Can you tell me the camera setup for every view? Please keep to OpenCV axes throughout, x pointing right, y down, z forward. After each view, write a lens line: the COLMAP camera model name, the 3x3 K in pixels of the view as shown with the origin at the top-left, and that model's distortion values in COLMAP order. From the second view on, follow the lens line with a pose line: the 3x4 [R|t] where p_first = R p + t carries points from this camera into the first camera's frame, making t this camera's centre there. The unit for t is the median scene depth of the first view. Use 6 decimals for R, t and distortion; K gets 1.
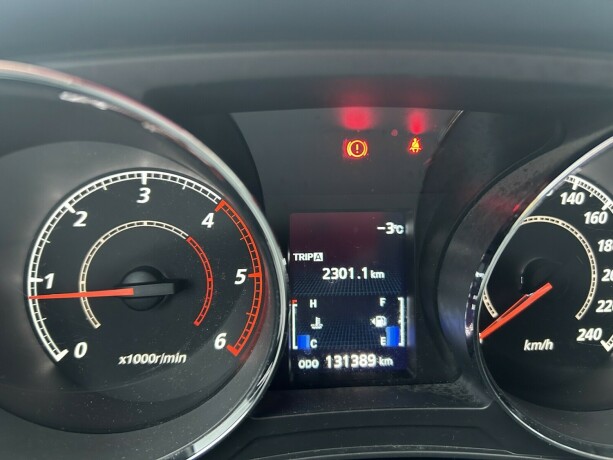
lens RADIAL K [[474.7, 0, 306.5], [0, 474.7, 230.0], [0, 0, 1]] dist [0.003788, -0.000882]
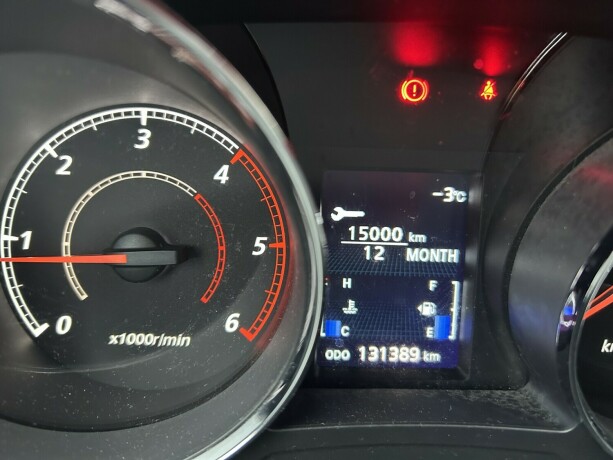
lens RADIAL K [[474.7, 0, 306.5], [0, 474.7, 230.0], [0, 0, 1]] dist [0.003788, -0.000882]
pose [[0.998436, 0.048391, -0.027983, -0.038261], [-0.045959, 0.995587, 0.081814, 0.001149], [0.031819, -0.080400, 0.996255, 0.202119]]
